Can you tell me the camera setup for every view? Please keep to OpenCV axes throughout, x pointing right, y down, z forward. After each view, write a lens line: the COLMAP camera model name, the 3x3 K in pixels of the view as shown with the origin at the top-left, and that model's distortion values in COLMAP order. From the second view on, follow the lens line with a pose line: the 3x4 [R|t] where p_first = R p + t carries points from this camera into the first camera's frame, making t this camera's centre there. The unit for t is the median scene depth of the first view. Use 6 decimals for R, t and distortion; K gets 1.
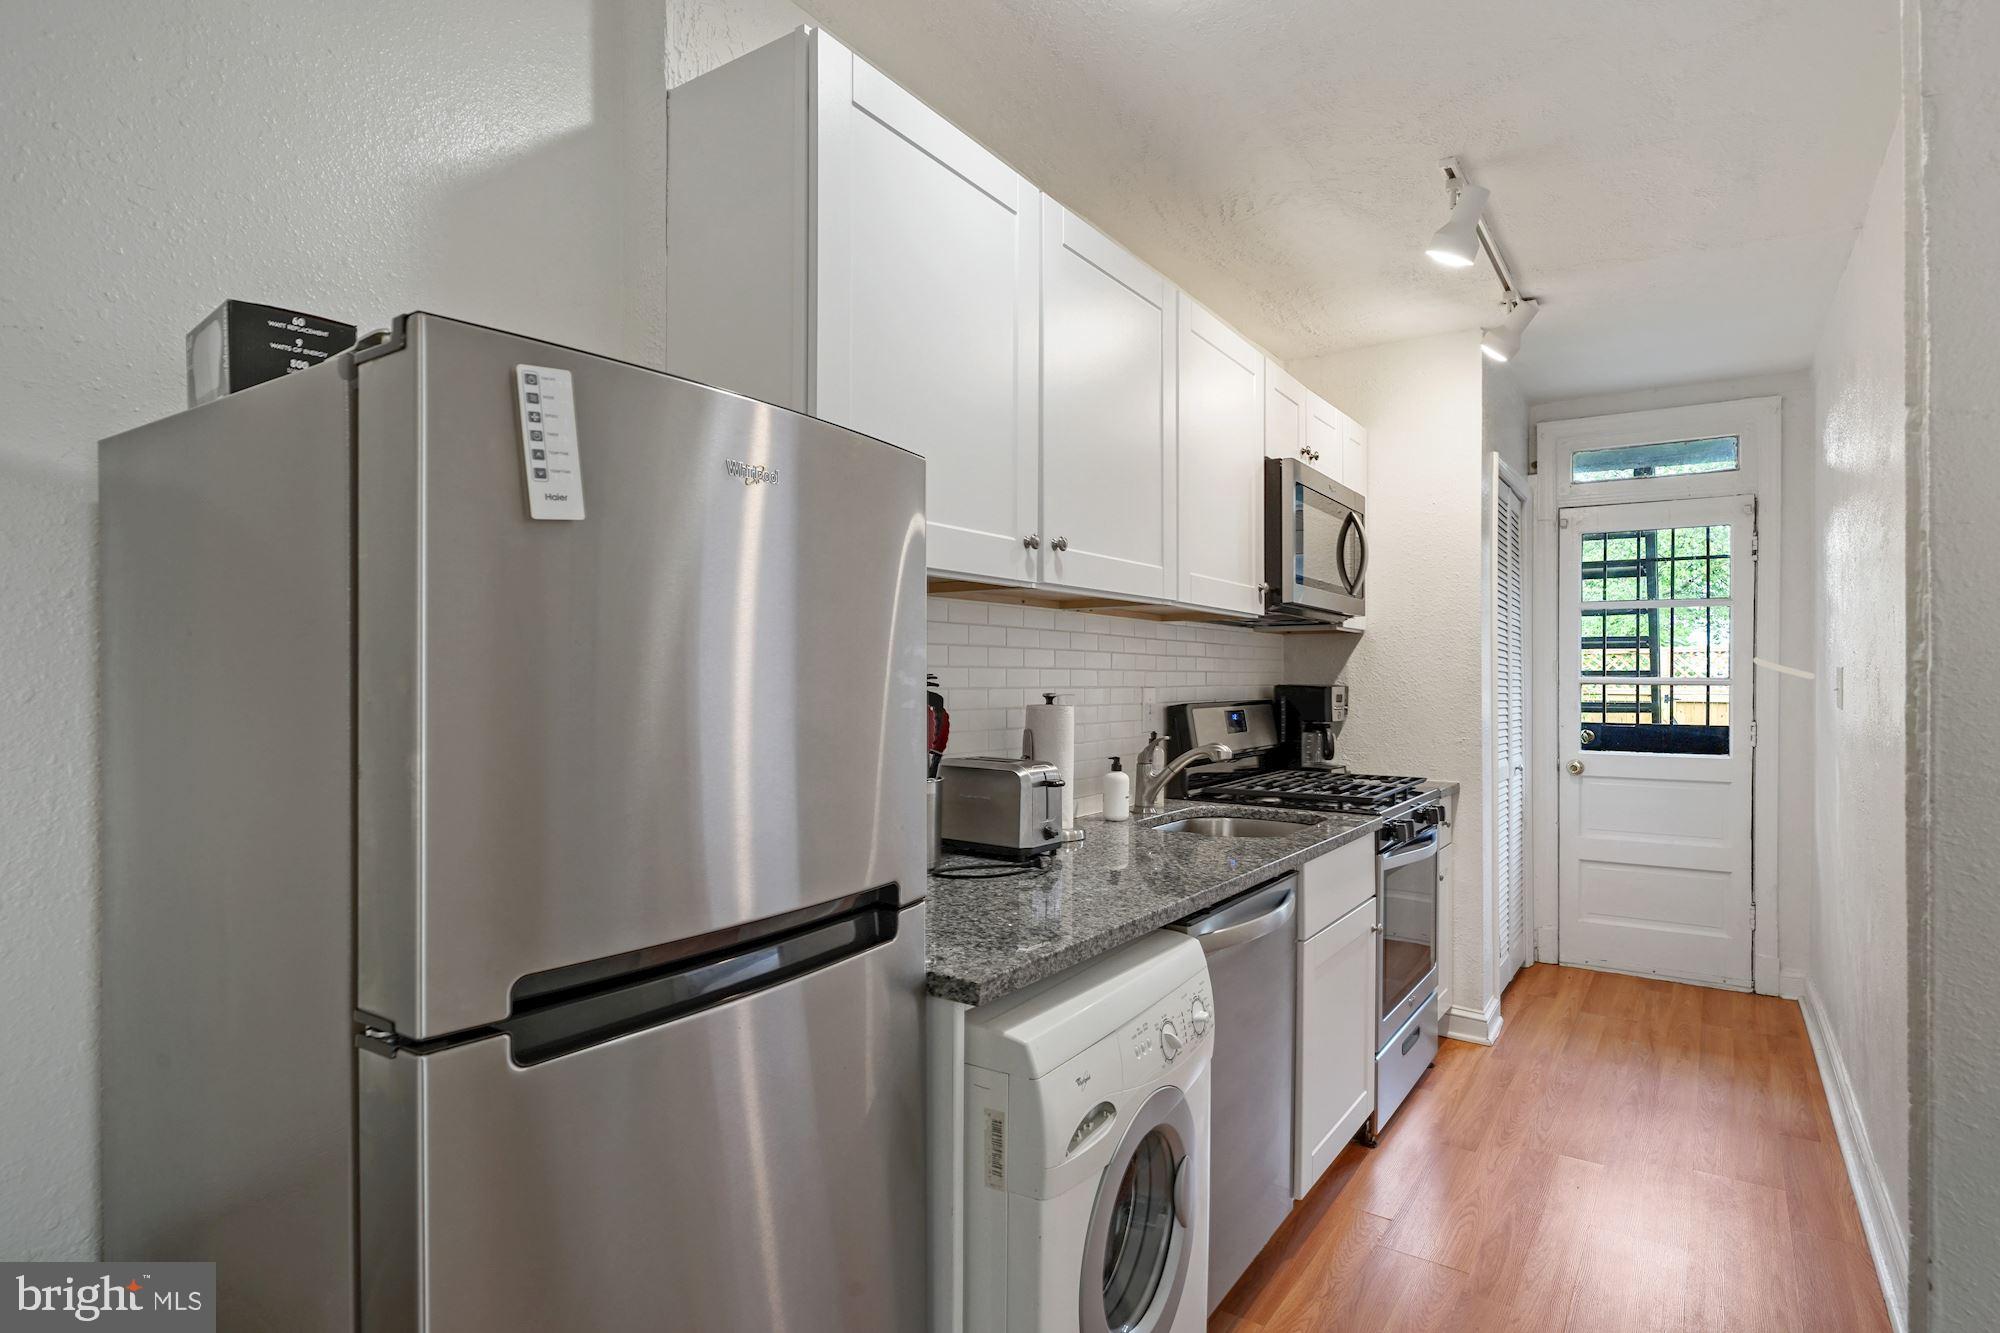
lens RADIAL K [[1051.5, 0, 990.3], [0, 1051.5, 681.3], [0, 0, 1]] dist [0.001934, 0.000106]
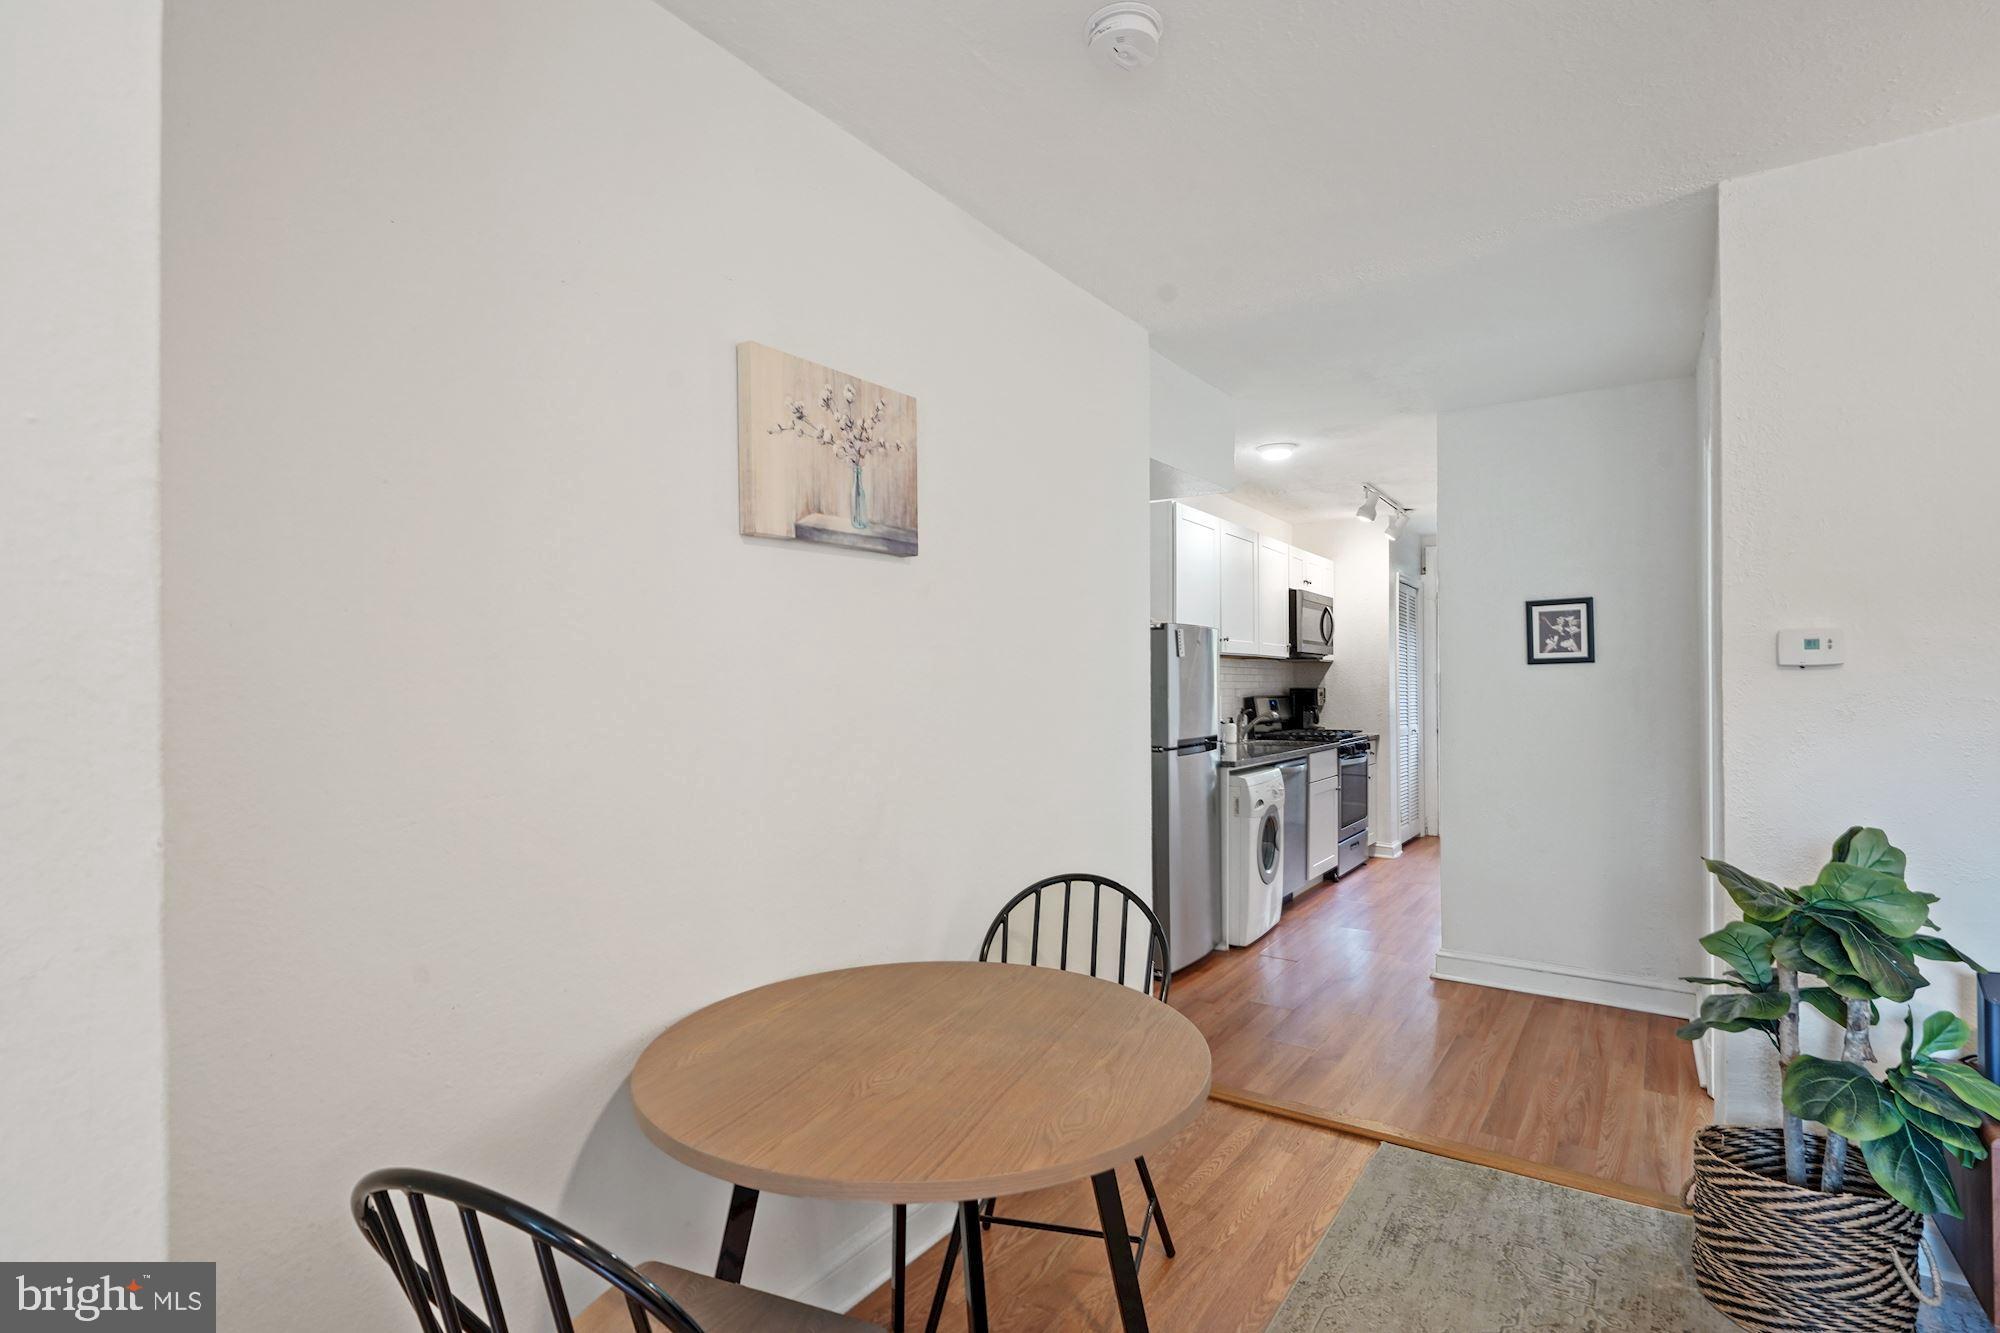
lens RADIAL K [[981.3, 0, 1019.5], [0, 981.3, 699.1], [0, 0, 1]] dist [0.000613, 0.000151]
pose [[0.999603, -0.009690, 0.026438, -0.397847], [0.009452, 0.999914, 0.009114, 0.003324], [-0.026524, -0.008861, 0.999609, -1.162567]]
